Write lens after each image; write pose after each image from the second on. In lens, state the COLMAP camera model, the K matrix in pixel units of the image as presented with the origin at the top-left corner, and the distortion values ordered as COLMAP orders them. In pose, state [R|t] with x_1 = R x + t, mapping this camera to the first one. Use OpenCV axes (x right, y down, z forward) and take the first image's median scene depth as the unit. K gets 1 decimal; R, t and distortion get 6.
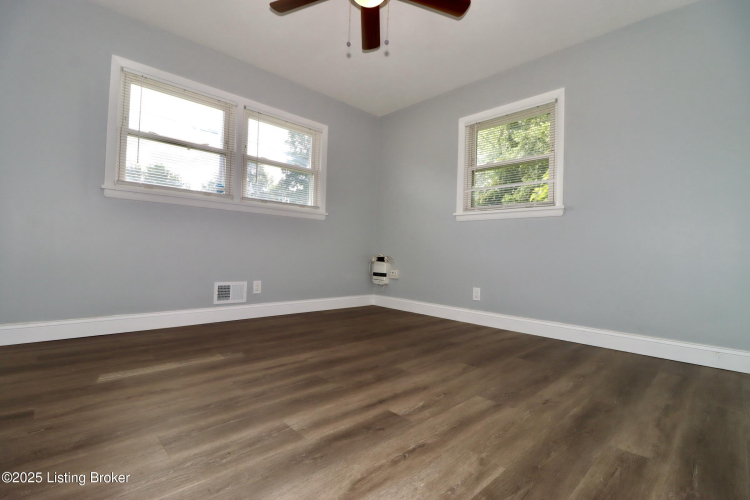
lens RADIAL K [[345.8, 0, 375.0], [0, 345.8, 250.0], [0, 0, 1]] dist [-0.002700, -0.000166]
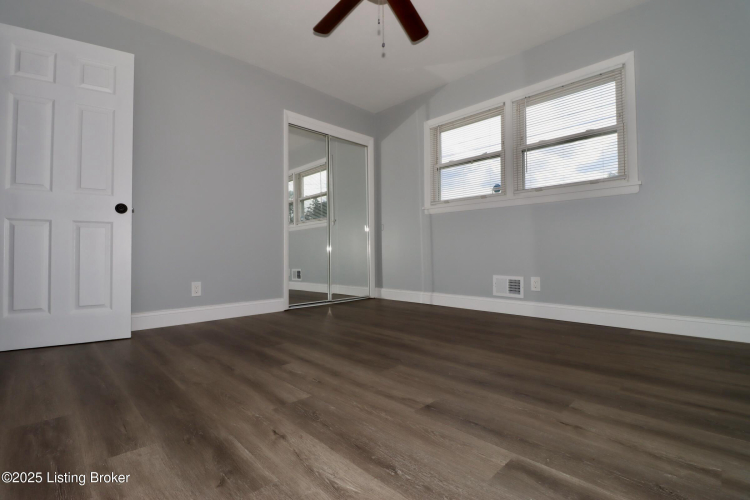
lens RADIAL K [[345.8, 0, 375.0], [0, 345.8, 250.0], [0, 0, 1]] dist [-0.002700, -0.000166]
pose [[0.013449, -0.038311, -0.999175, 0.579052], [0.013970, 0.999175, -0.038123, 0.046960], [0.999812, -0.013445, 0.013973, 0.570563]]
